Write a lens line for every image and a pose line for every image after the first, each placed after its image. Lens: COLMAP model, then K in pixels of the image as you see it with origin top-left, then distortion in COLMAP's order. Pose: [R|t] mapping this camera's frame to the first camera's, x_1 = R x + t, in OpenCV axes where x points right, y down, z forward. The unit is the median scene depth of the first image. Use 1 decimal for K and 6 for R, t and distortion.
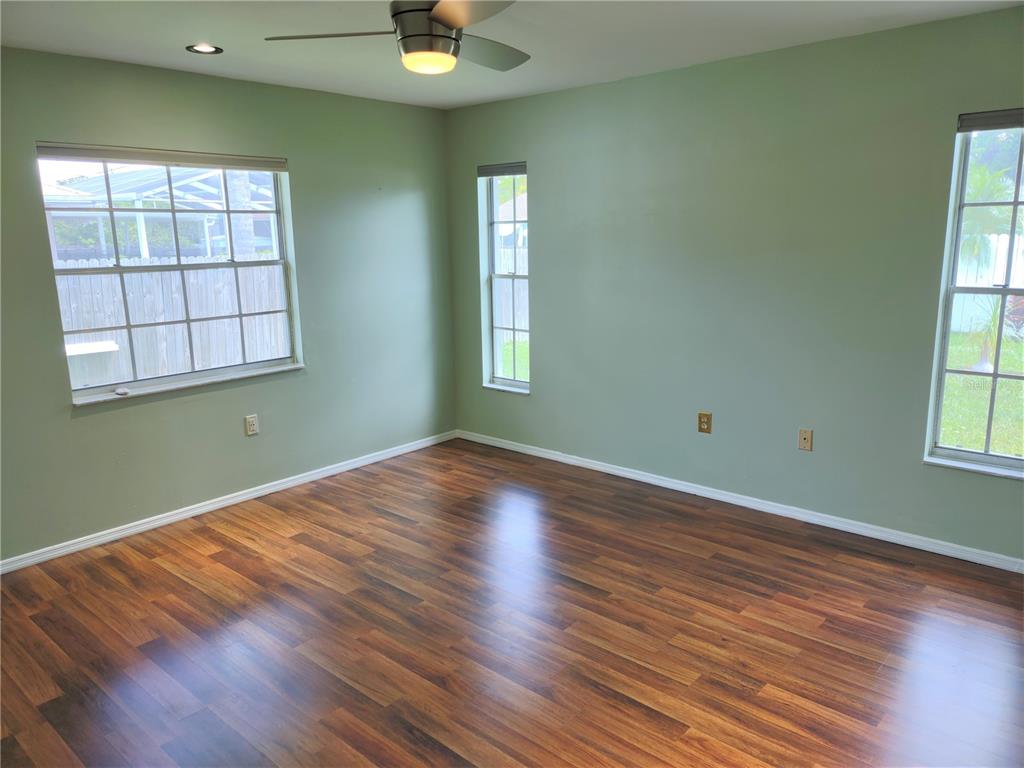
lens RADIAL K [[717.4, 0, 530.4], [0, 717.4, 379.4], [0, 0, 1]] dist [0.051977, -0.000658]
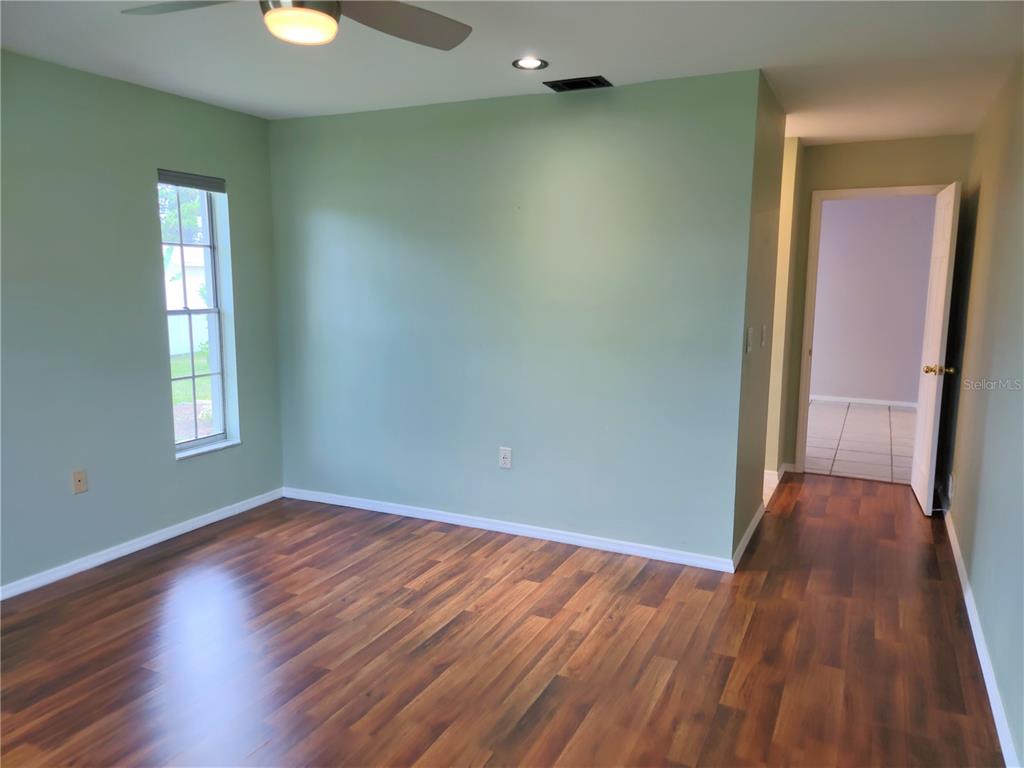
lens RADIAL K [[748.6, 0, 505.8], [0, 748.6, 382.7], [0, 0, 1]] dist [0.064244, -0.030334]
pose [[-0.248892, -0.115698, 0.961596, -0.935297], [0.190938, 0.967493, 0.165829, -0.127402], [-0.949524, 0.224879, -0.218711, 0.969225]]
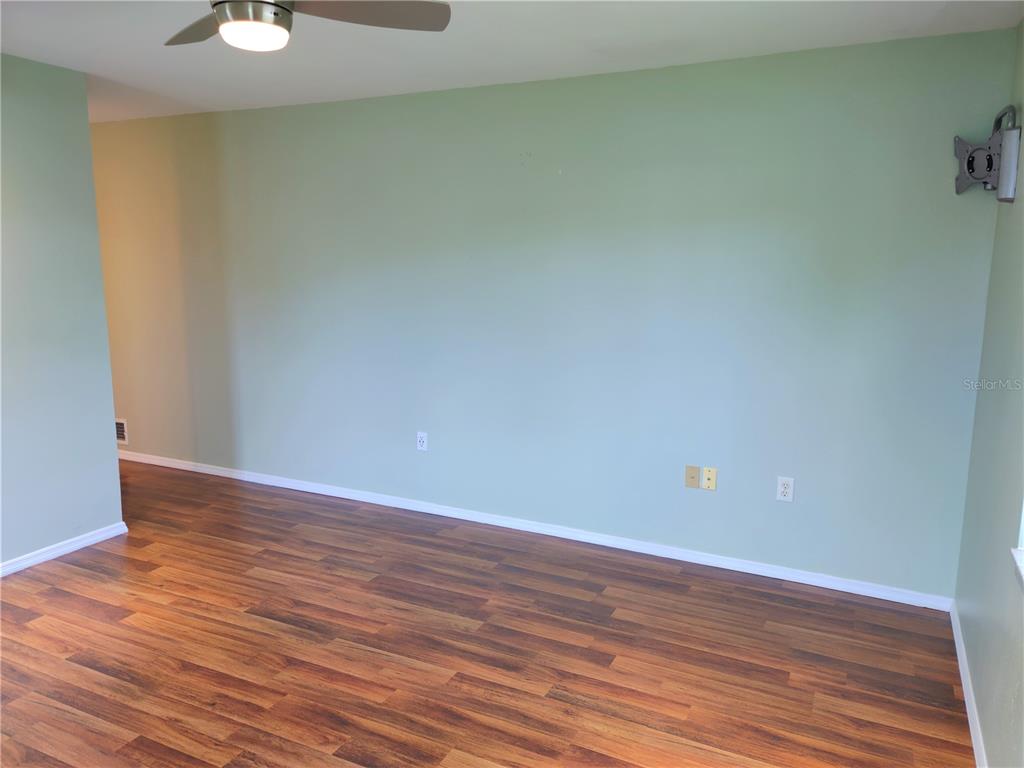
lens RADIAL K [[757.9, 0, 514.6], [0, 757.9, 371.3], [0, 0, 1]] dist [0.059522, -0.049417]
pose [[-0.969701, 0.049668, -0.239192, -0.181588], [-0.038365, 0.936003, 0.349895, -0.363047], [0.241263, 0.348470, -0.905738, 1.828339]]
